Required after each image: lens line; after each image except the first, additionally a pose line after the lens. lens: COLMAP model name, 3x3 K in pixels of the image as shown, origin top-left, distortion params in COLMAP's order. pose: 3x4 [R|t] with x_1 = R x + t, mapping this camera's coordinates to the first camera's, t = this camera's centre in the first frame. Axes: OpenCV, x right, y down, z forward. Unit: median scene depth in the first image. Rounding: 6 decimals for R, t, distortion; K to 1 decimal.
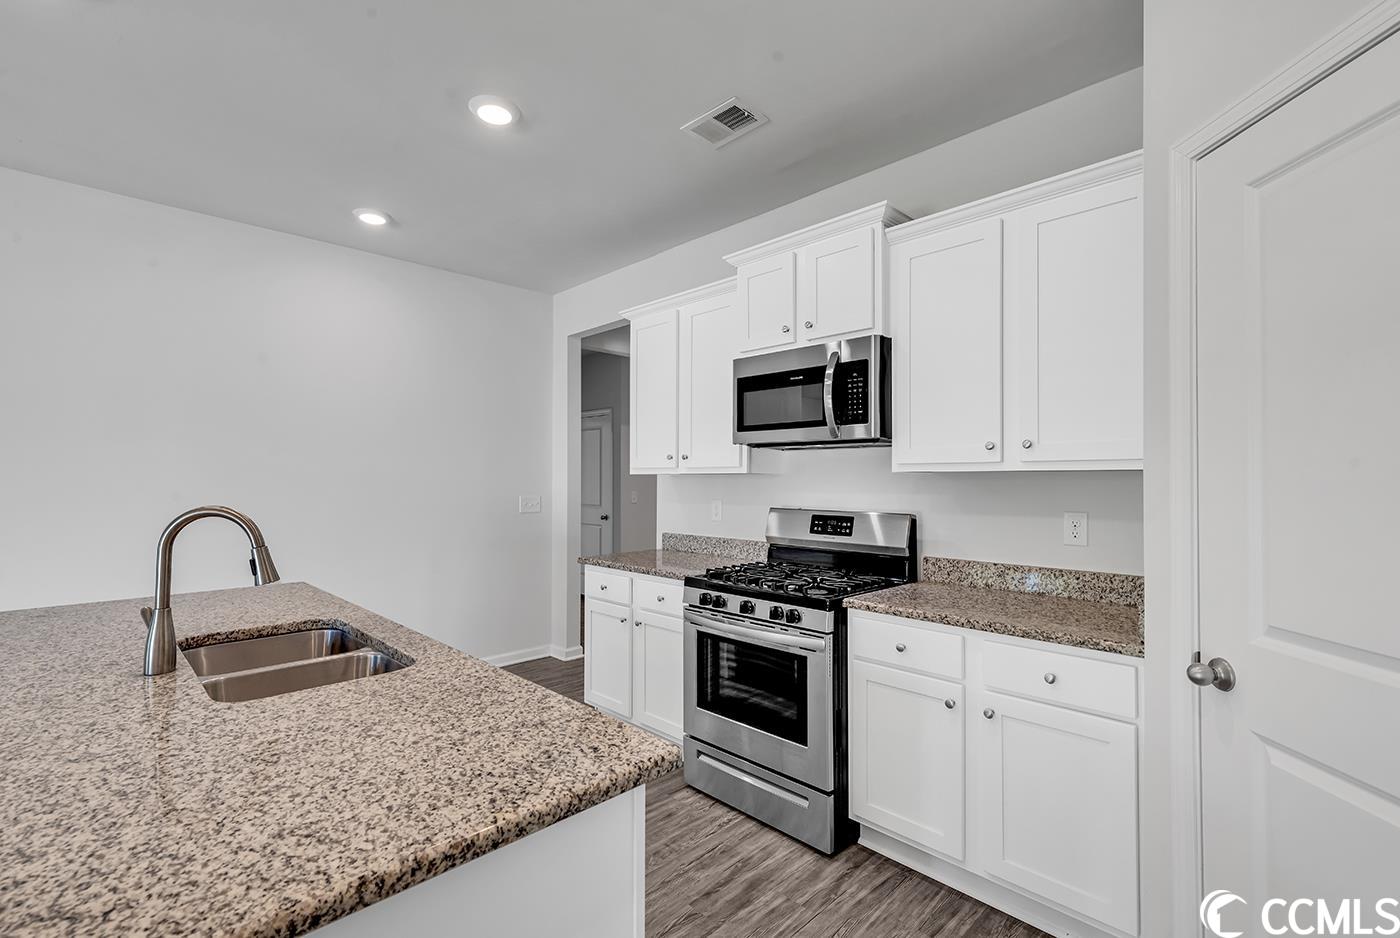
lens RADIAL K [[636.1, 0, 708.3], [0, 636.1, 471.3], [0, 0, 1]] dist [0.007243, 0.002279]
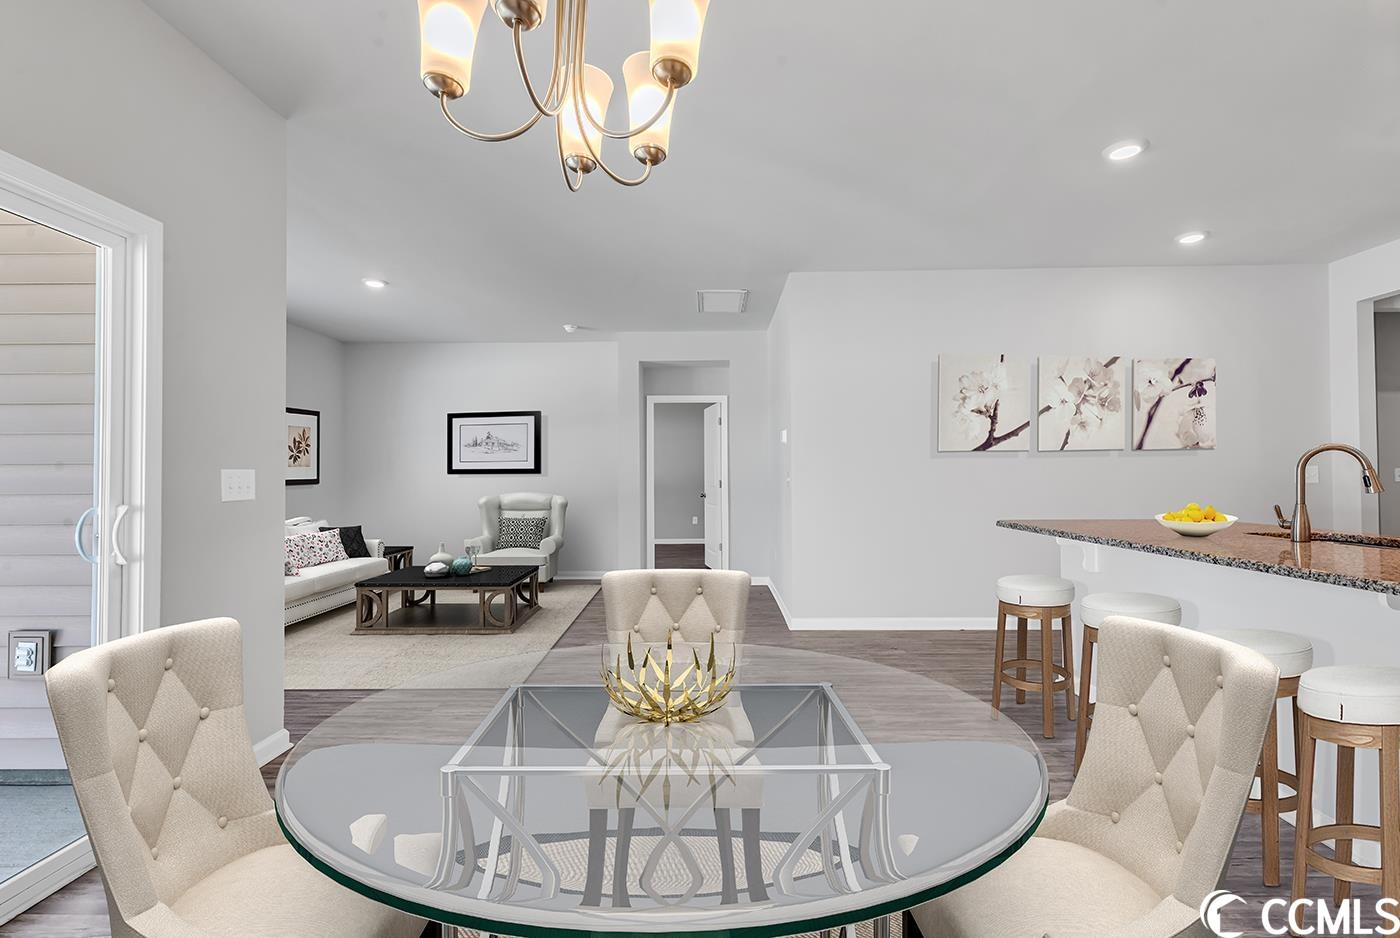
lens RADIAL K [[636.1, 0, 701.3], [0, 636.1, 469.3], [0, 0, 1]] dist [0.007243, 0.002279]
pose [[0.698258, -0.017360, -0.715636, -0.471667], [0.020757, 0.999777, -0.003999, 0.058070], [0.715546, -0.012062, 0.698462, -0.860868]]
